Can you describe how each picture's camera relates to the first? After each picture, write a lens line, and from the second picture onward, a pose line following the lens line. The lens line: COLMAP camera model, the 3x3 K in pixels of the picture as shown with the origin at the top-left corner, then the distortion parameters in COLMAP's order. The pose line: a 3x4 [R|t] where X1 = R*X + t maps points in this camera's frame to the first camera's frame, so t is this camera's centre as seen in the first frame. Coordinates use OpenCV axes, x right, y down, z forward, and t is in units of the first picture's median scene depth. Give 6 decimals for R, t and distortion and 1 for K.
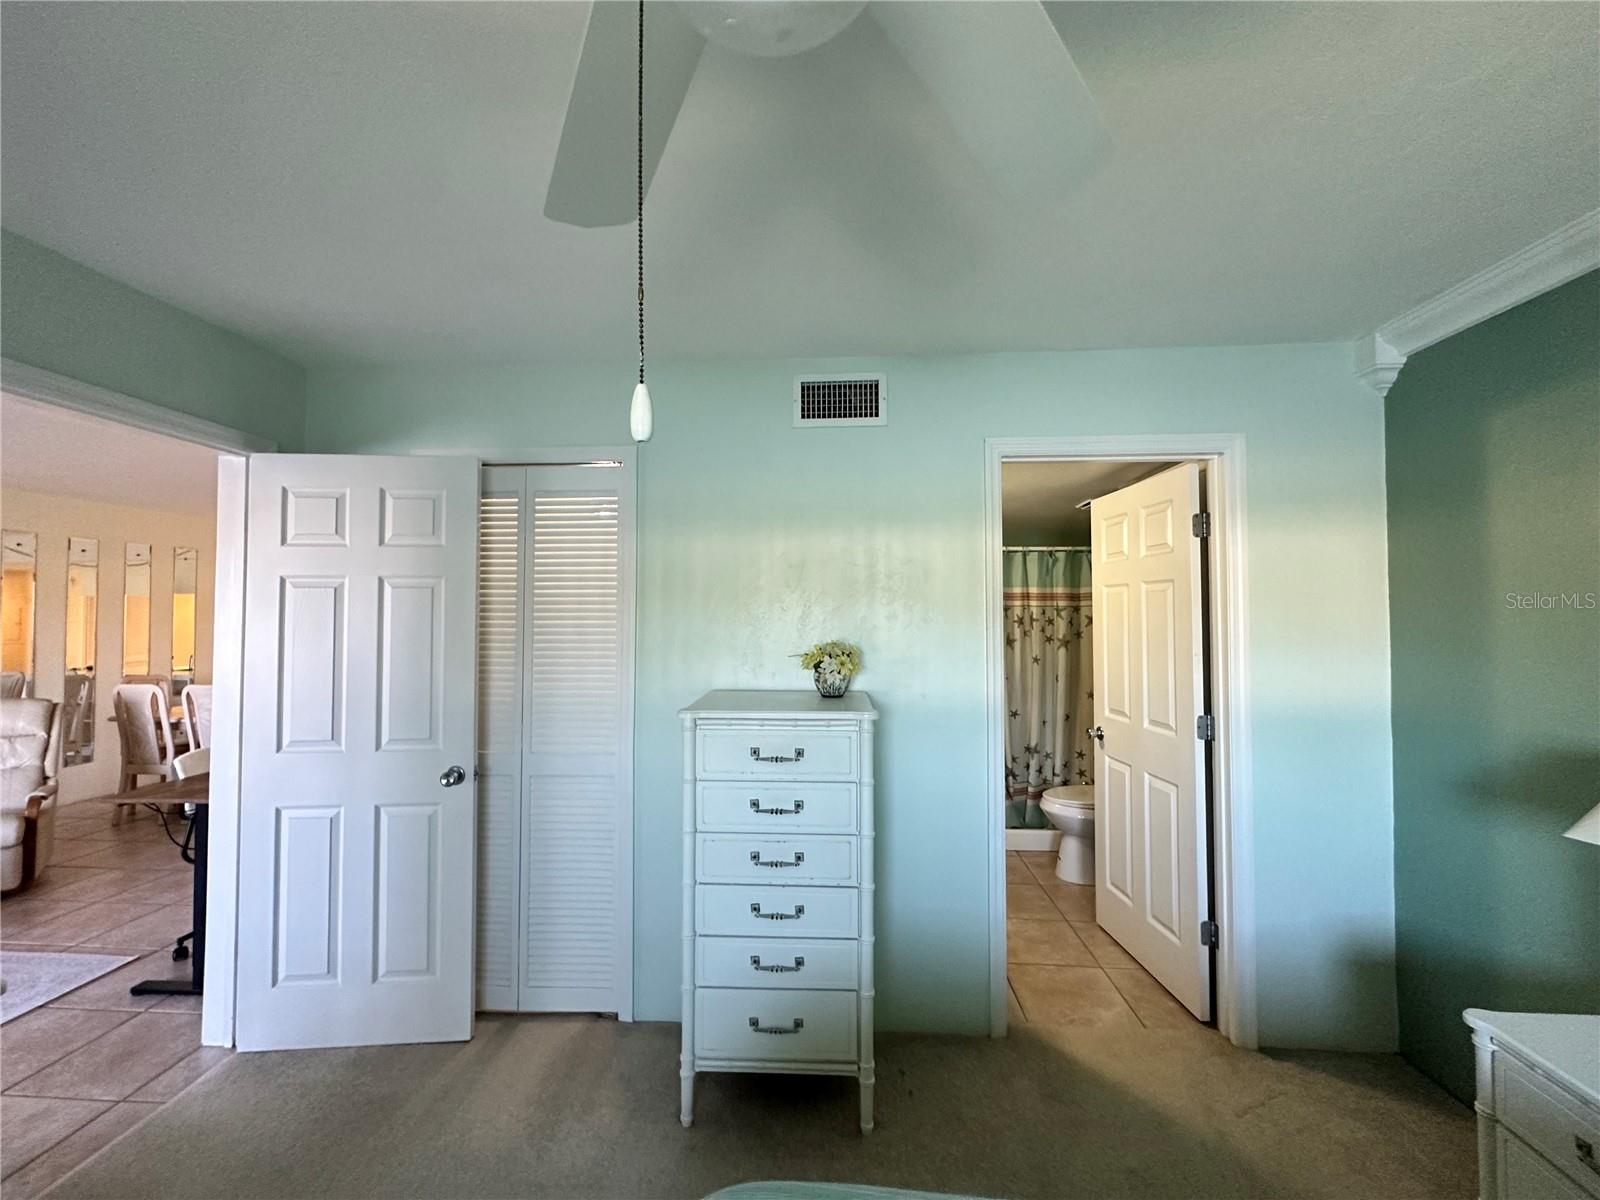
lens RADIAL K [[637.3, 0, 799.3], [0, 637.3, 598.8], [0, 0, 1]] dist [-0.005862, 0.001163]
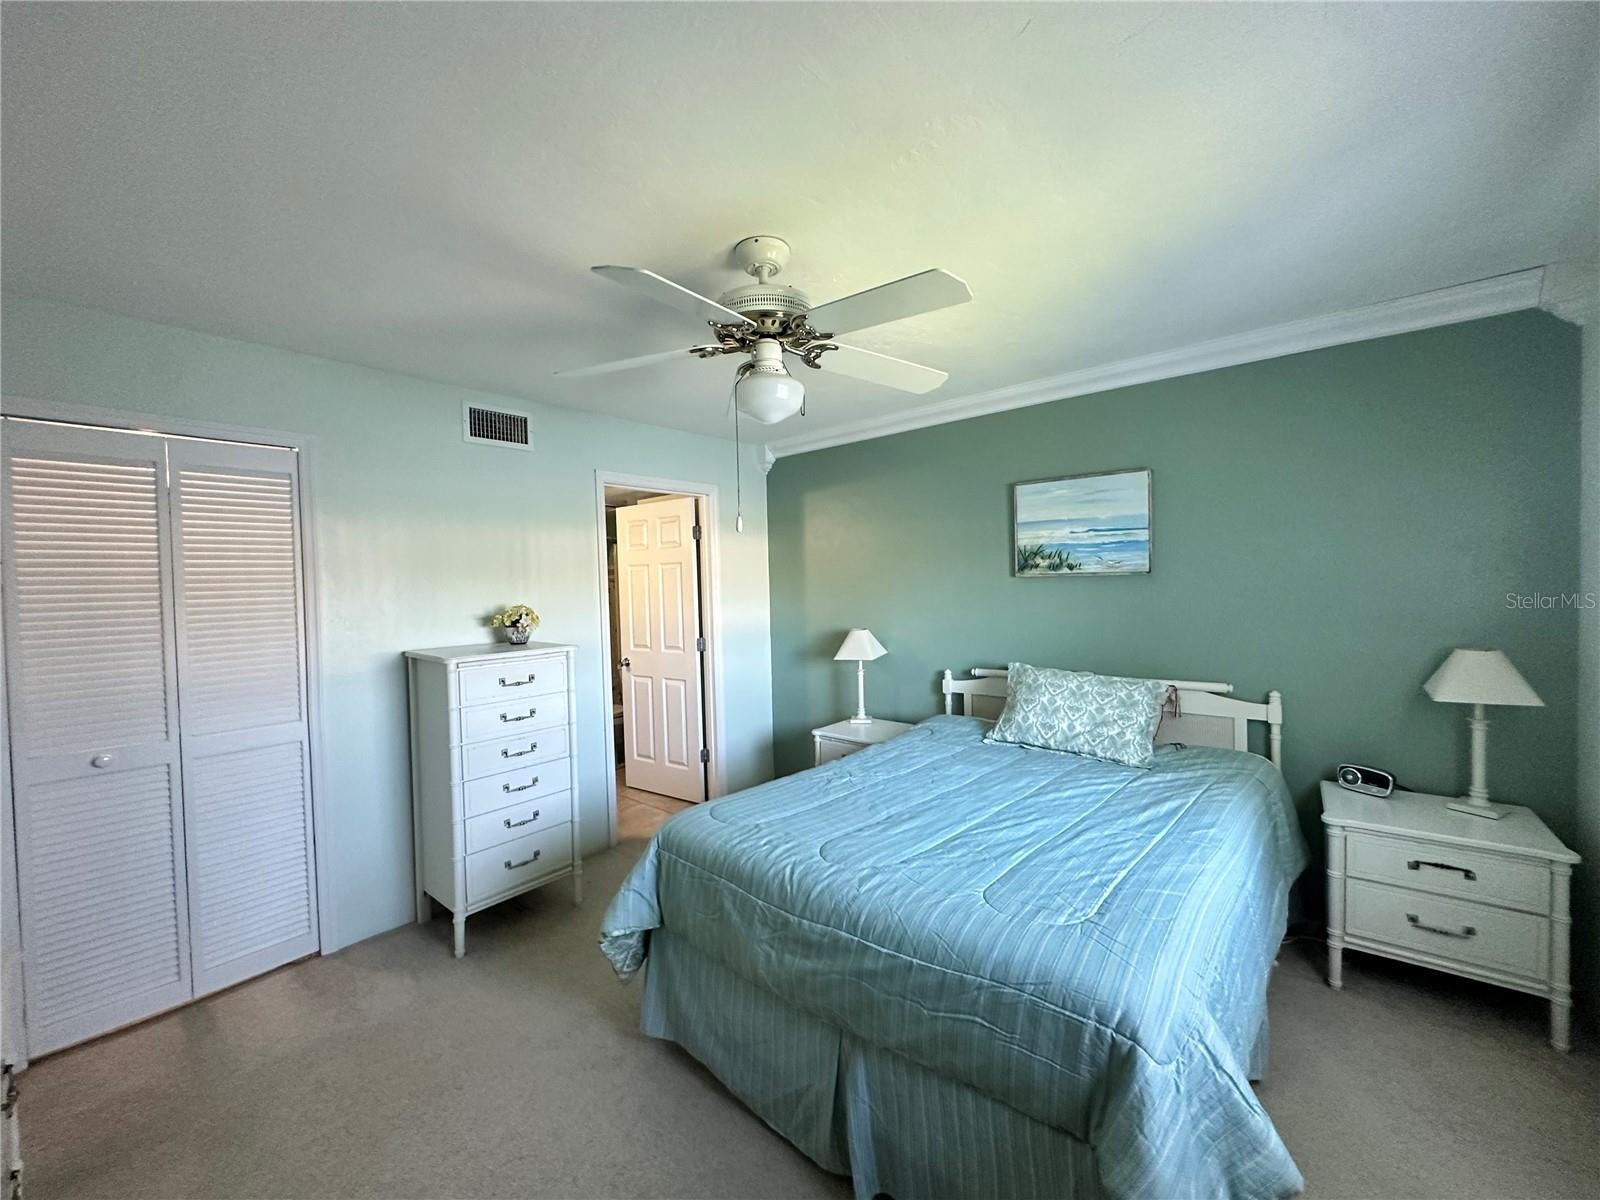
lens RADIAL K [[637.3, 0, 799.3], [0, 637.3, 598.8], [0, 0, 1]] dist [-0.005862, 0.001163]
pose [[0.602256, -0.036777, 0.797455, -0.658584], [0.005088, 0.999095, 0.042234, -0.003583], [-0.798287, -0.021378, 0.601898, -0.329826]]
